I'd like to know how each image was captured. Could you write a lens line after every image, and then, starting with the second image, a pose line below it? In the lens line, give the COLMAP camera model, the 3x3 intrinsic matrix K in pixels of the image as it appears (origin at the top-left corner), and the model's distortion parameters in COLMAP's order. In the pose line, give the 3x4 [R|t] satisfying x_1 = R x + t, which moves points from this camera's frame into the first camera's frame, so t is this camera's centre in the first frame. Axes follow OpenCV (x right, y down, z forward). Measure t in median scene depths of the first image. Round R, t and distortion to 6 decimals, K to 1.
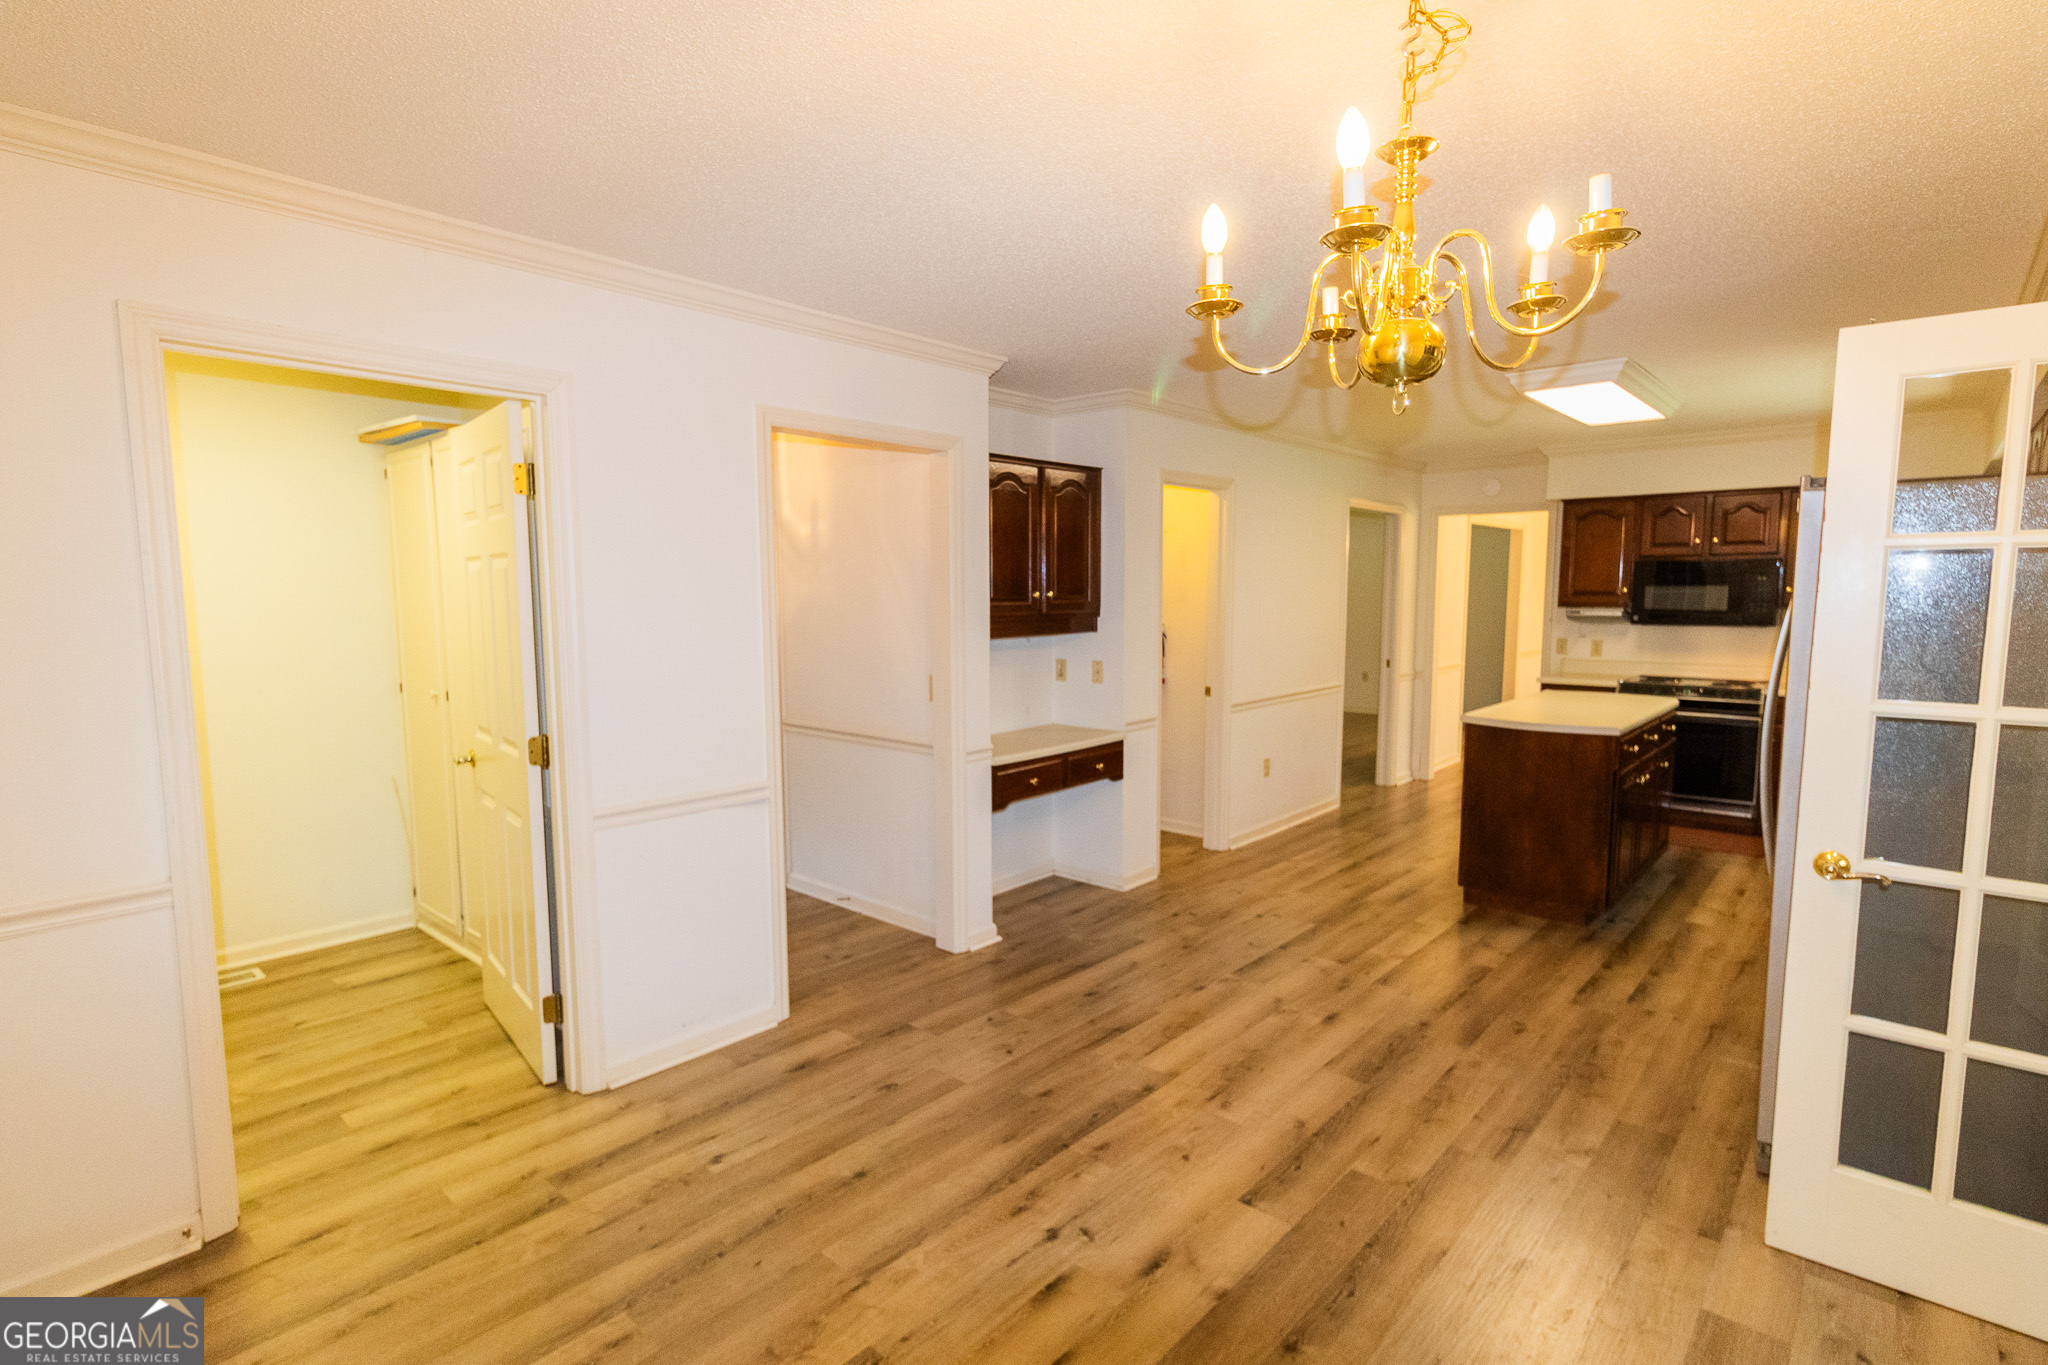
lens RADIAL K [[1007.7, 0, 1041.4], [0, 1007.7, 689.7], [0, 0, 1]] dist [0.000334, 0.003013]
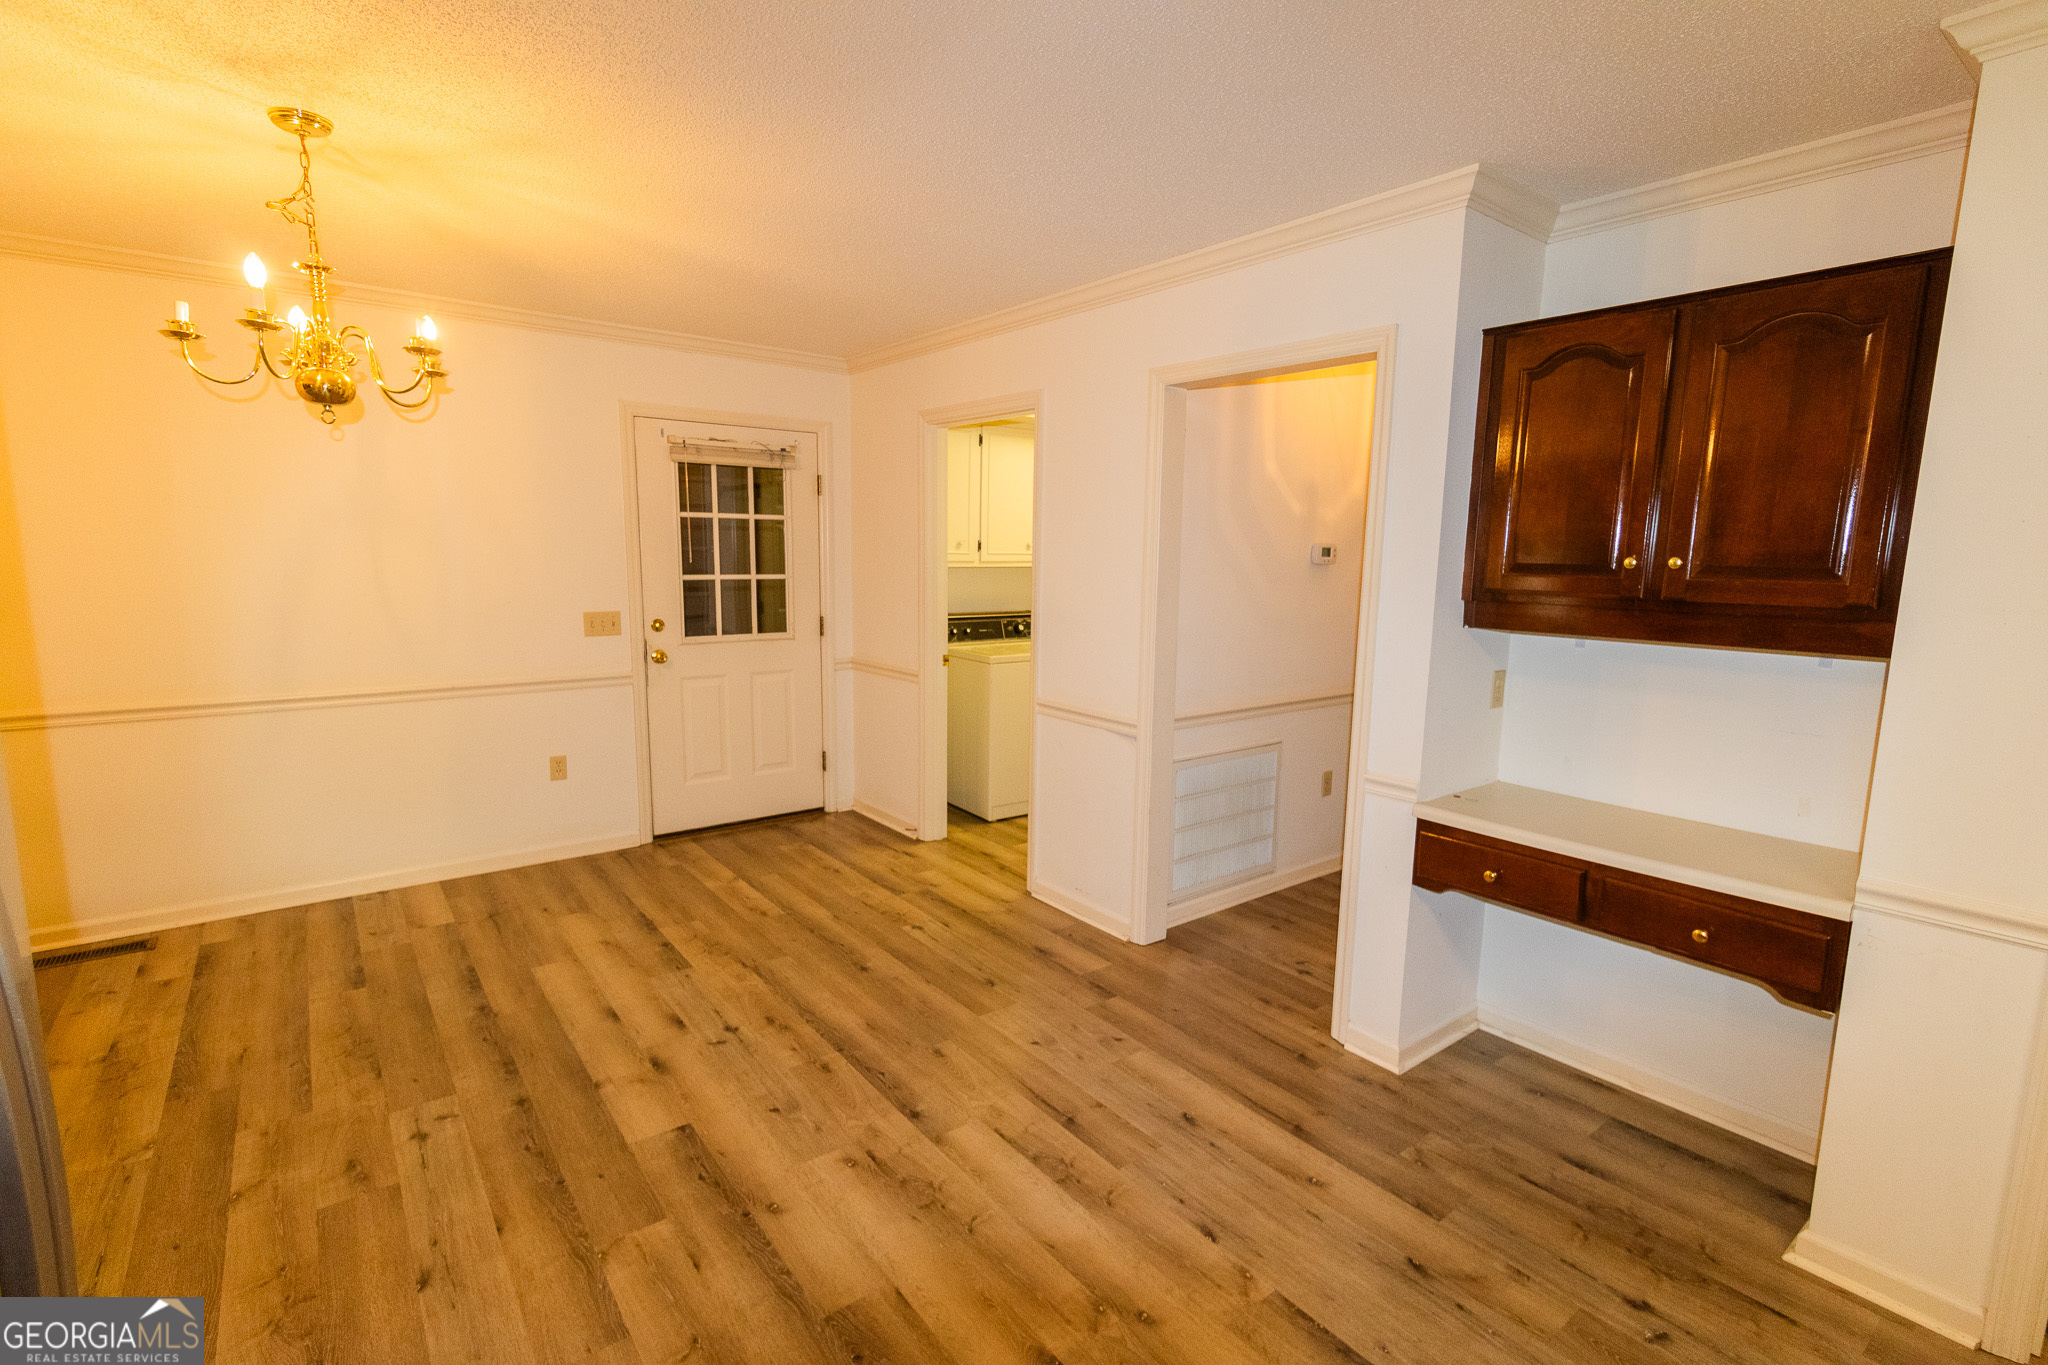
lens RADIAL K [[957.6, 0, 1038.6], [0, 957.6, 692.8], [0, 0, 1]] dist [0.002777, 0.001126]
pose [[-0.195291, 0.147299, -0.969621, 0.819879], [-0.115739, 0.978287, 0.171926, -0.114744], [0.973892, 0.145799, -0.174003, 1.171541]]
